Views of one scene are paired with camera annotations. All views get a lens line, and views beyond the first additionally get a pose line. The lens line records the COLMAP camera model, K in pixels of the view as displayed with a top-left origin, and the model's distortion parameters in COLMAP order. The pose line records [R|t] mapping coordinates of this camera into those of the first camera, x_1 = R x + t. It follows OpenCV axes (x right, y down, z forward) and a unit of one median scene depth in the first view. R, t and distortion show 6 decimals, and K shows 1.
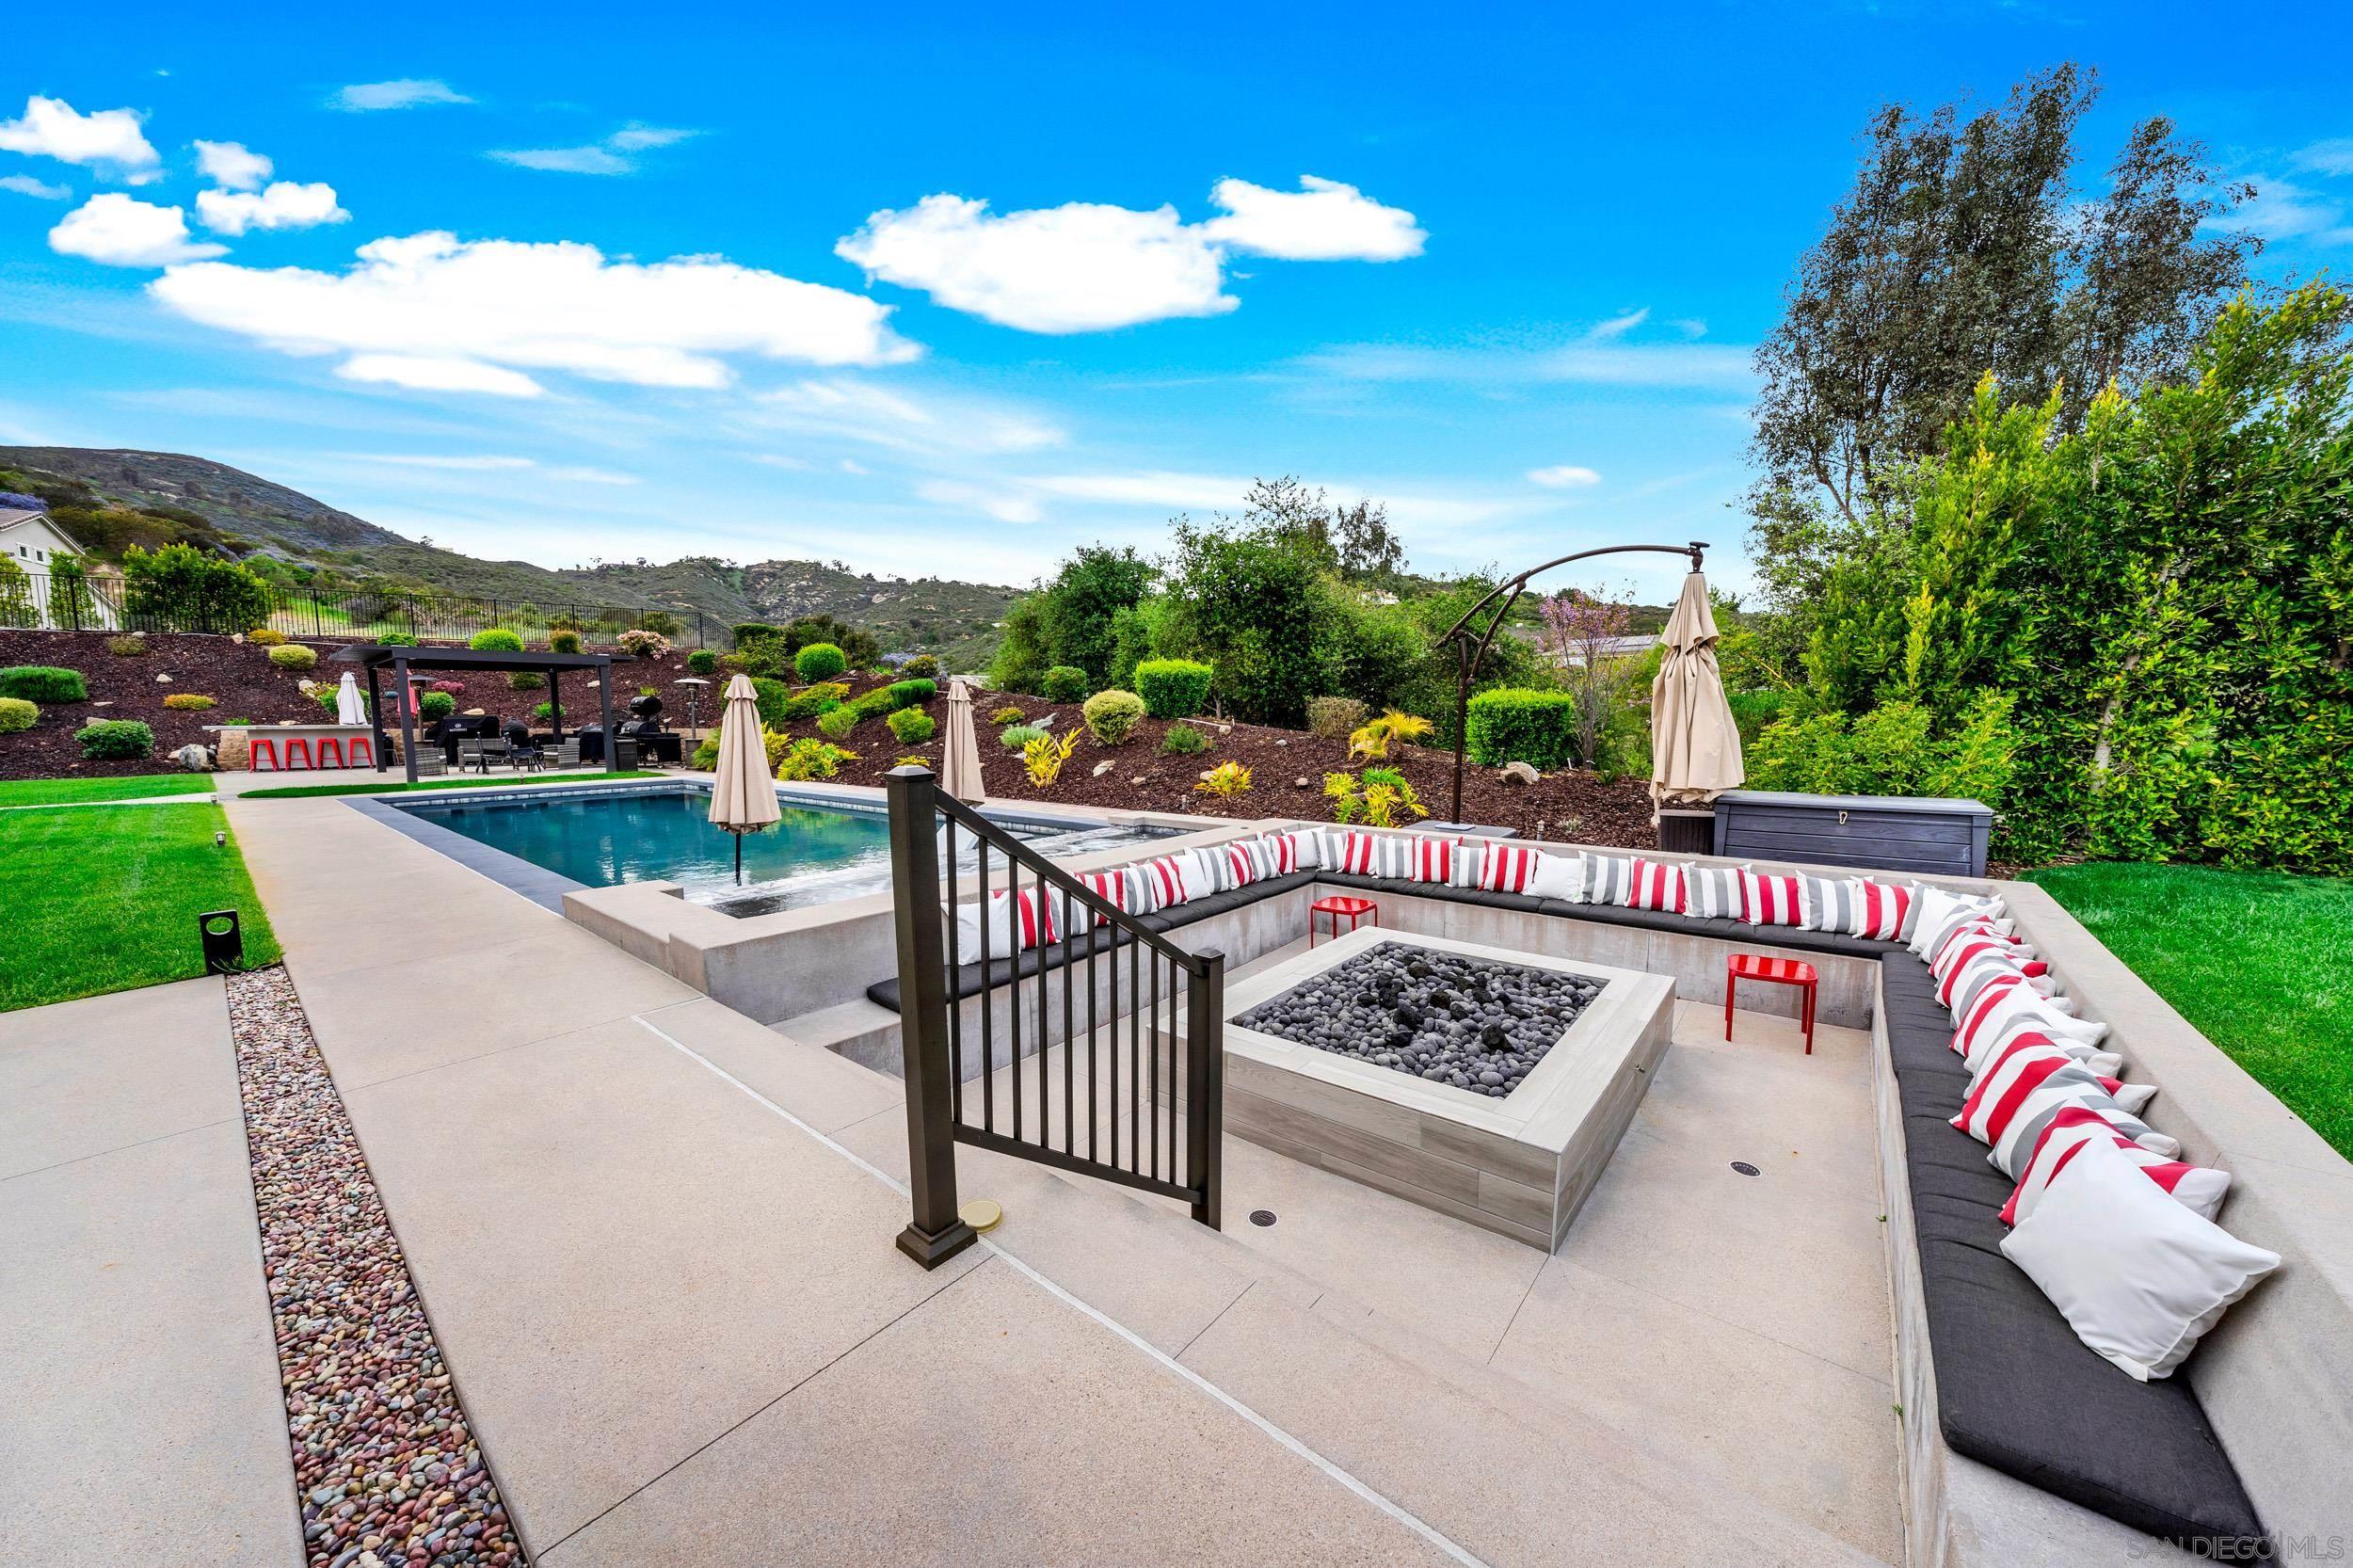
lens RADIAL K [[814.2, 0, 1177.9], [0, 814.2, 791.0], [0, 0, 1]] dist [0.000408, 0.000064]
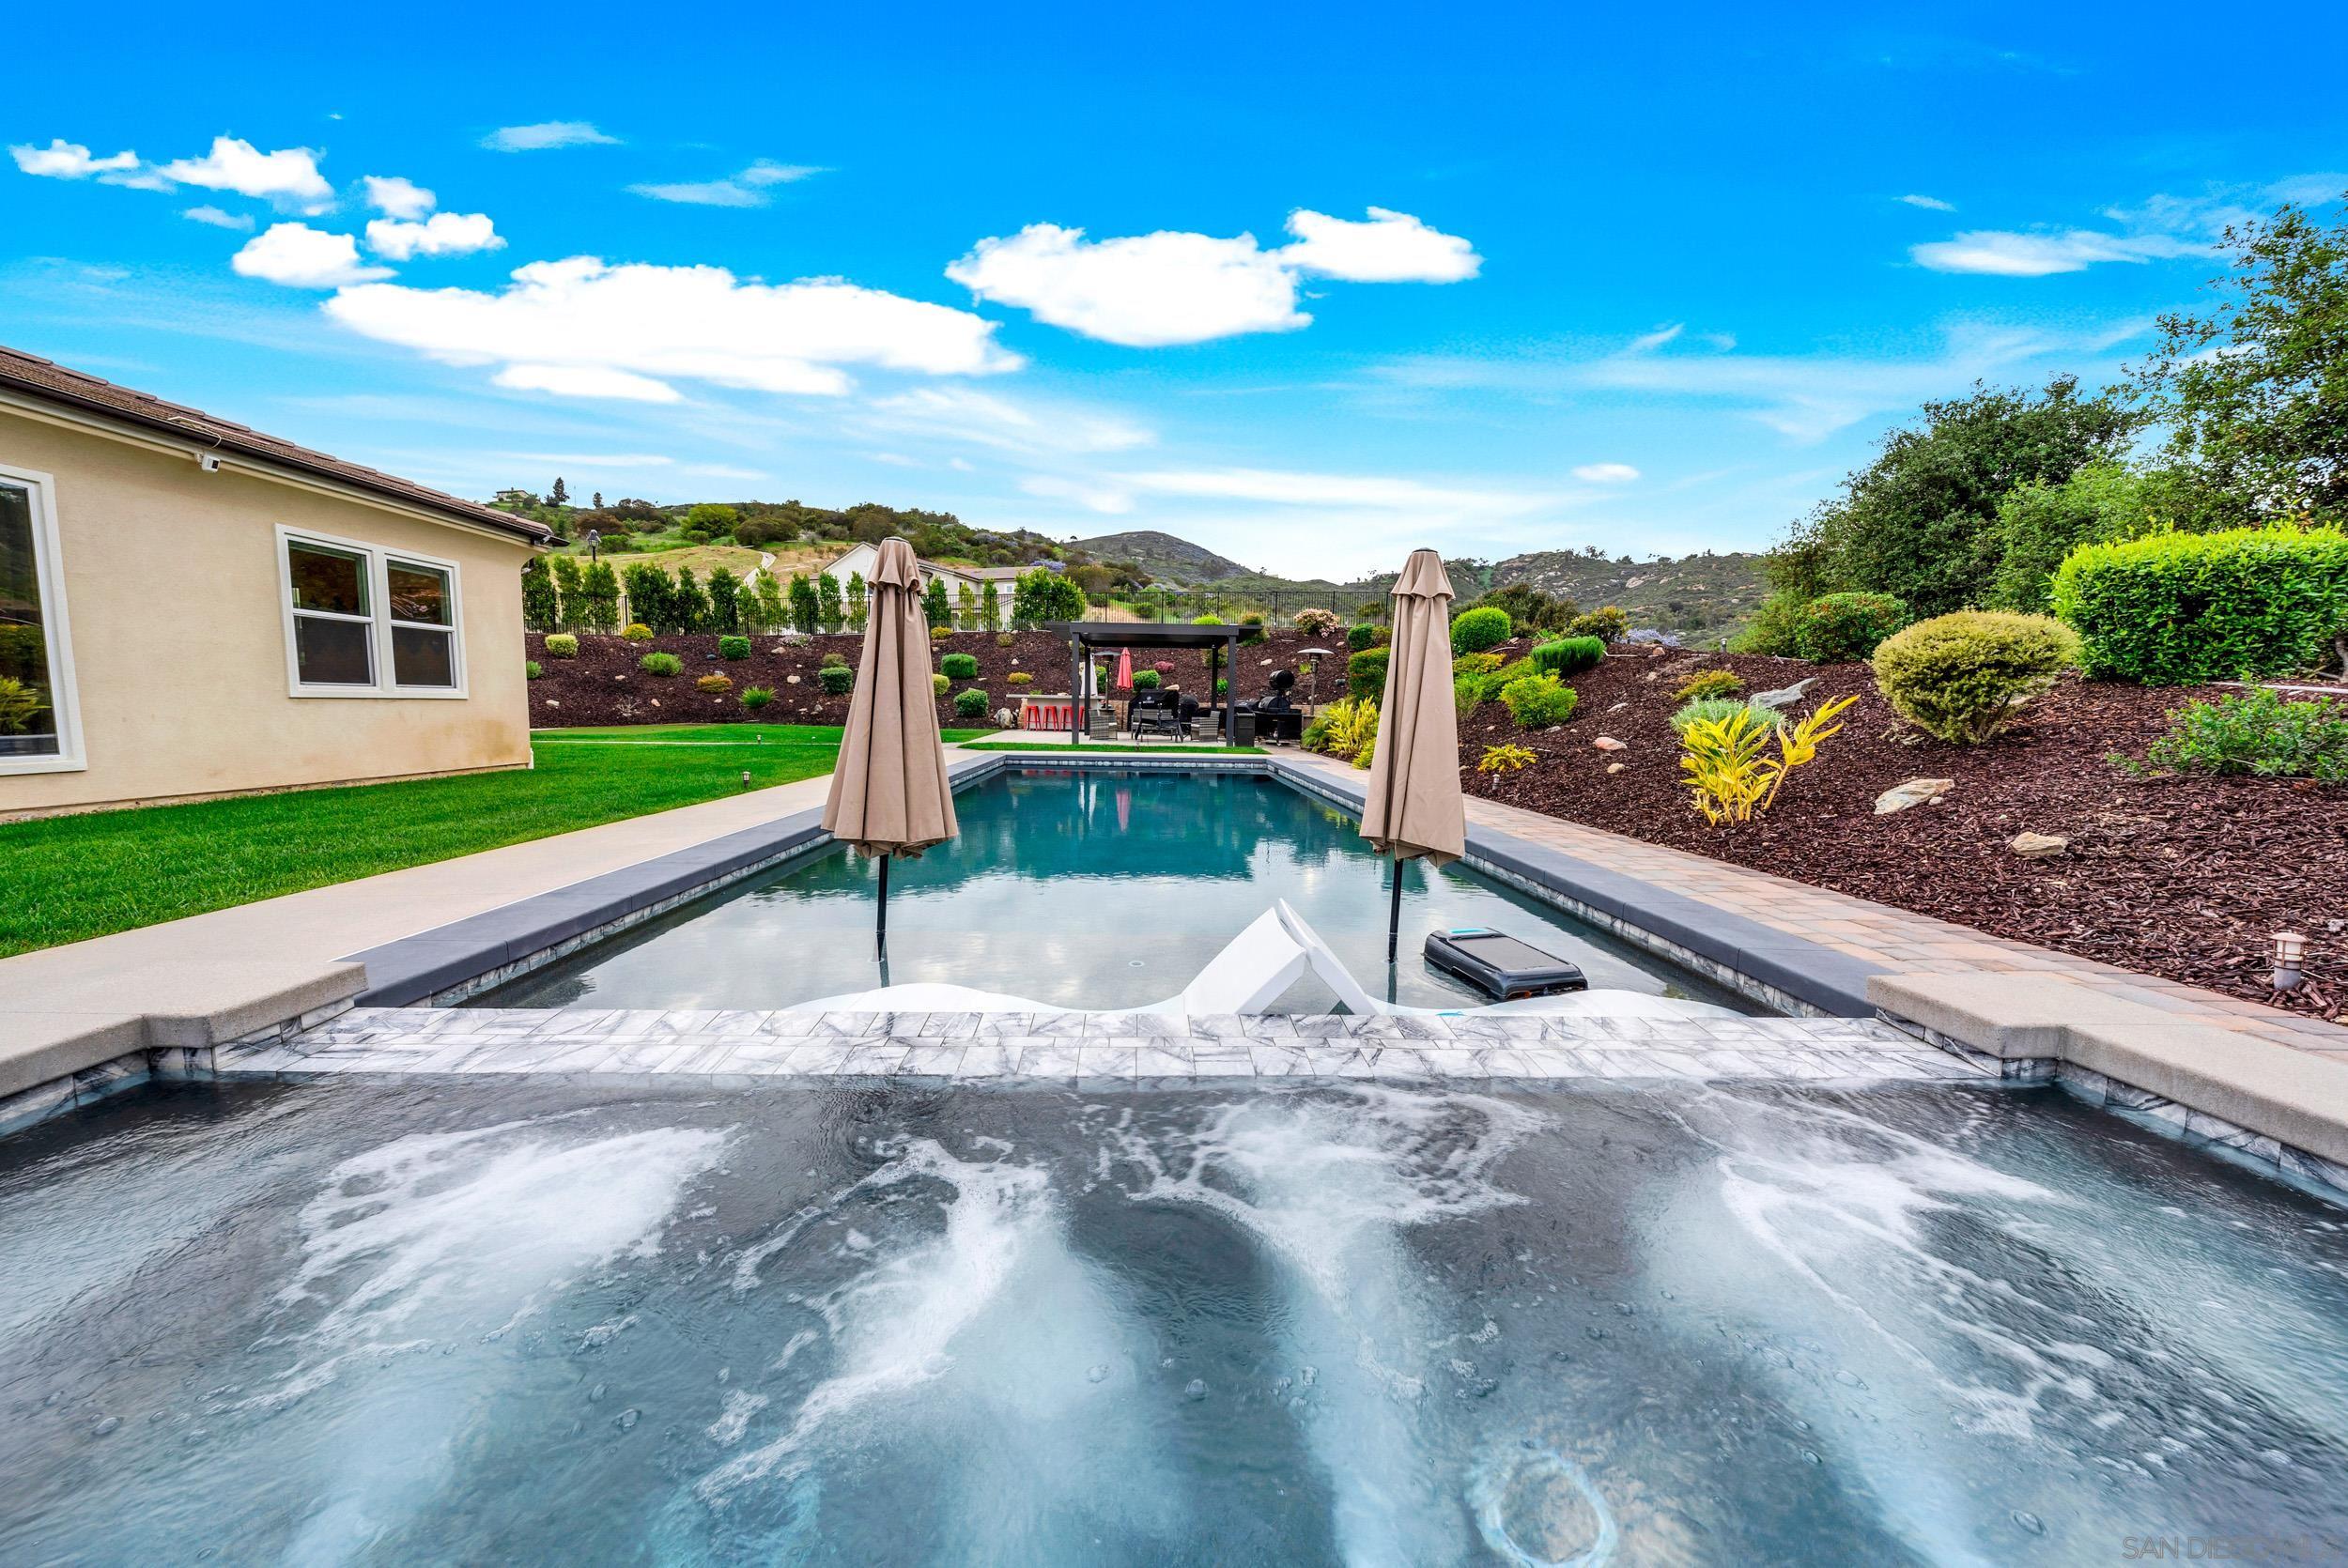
lens RADIAL K [[812.4, 0, 1150.2], [0, 812.4, 788.1], [0, 0, 1]] dist [0.000408, 0.000064]
pose [[0.643142, 0.094985, -0.759833, -0.019455], [-0.090500, 0.994751, 0.047751, -0.011671], [0.760380, 0.038055, 0.648362, 0.306332]]
